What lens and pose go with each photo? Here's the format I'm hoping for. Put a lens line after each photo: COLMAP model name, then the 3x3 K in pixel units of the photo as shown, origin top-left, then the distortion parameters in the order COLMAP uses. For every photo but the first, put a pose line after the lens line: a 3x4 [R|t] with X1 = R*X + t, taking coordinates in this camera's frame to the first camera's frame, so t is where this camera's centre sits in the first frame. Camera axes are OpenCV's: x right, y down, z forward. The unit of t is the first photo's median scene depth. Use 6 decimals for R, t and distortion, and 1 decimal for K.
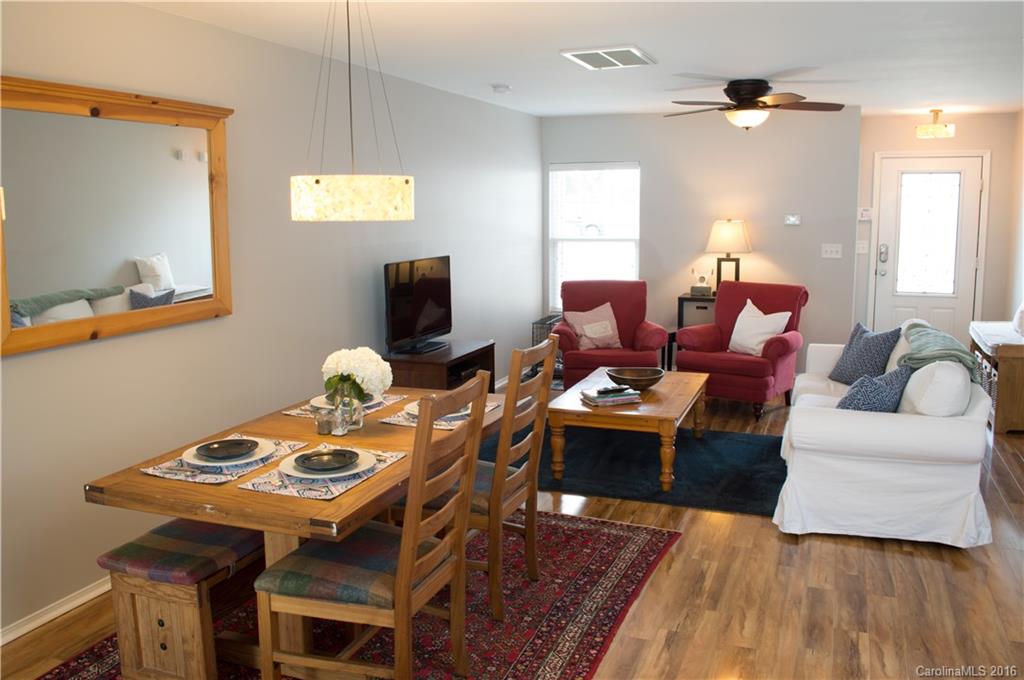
lens RADIAL K [[843.7, 0, 512.0], [0, 843.7, 340.0], [0, 0, 1]] dist [-0.080444, 0.003868]
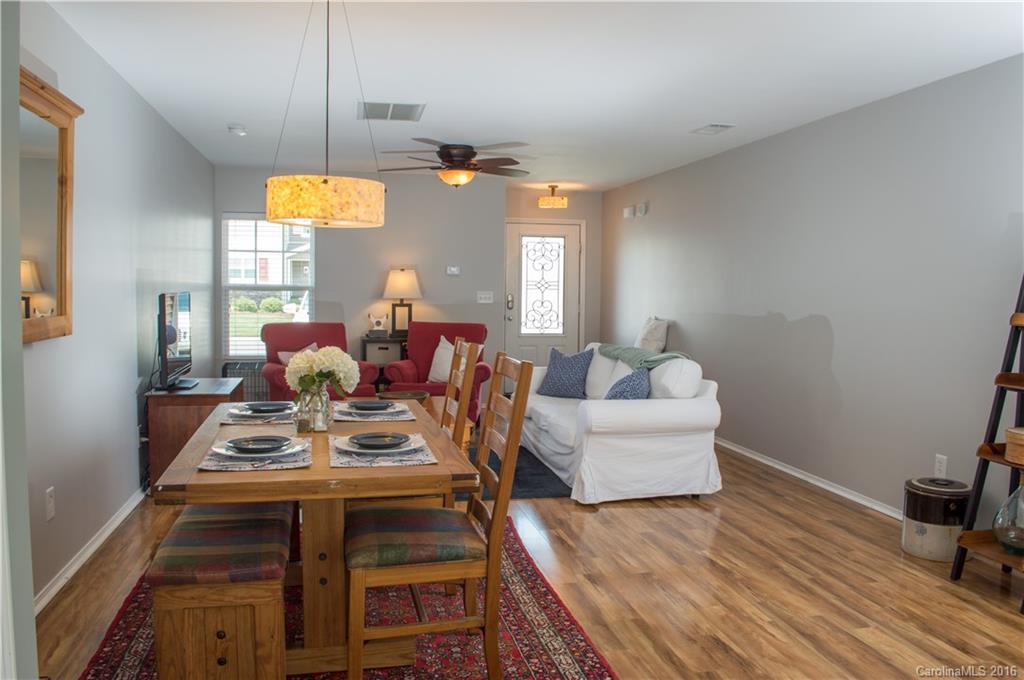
lens RADIAL K [[820.7, 0, 512.0], [0, 820.7, 340.0], [0, 0, 1]] dist [-0.070765, 0.004071]
pose [[0.834889, -0.017141, 0.550151, -0.433632], [0.065086, 0.995577, -0.067754, 0.066554], [-0.546556, 0.092374, 0.832312, 0.030749]]
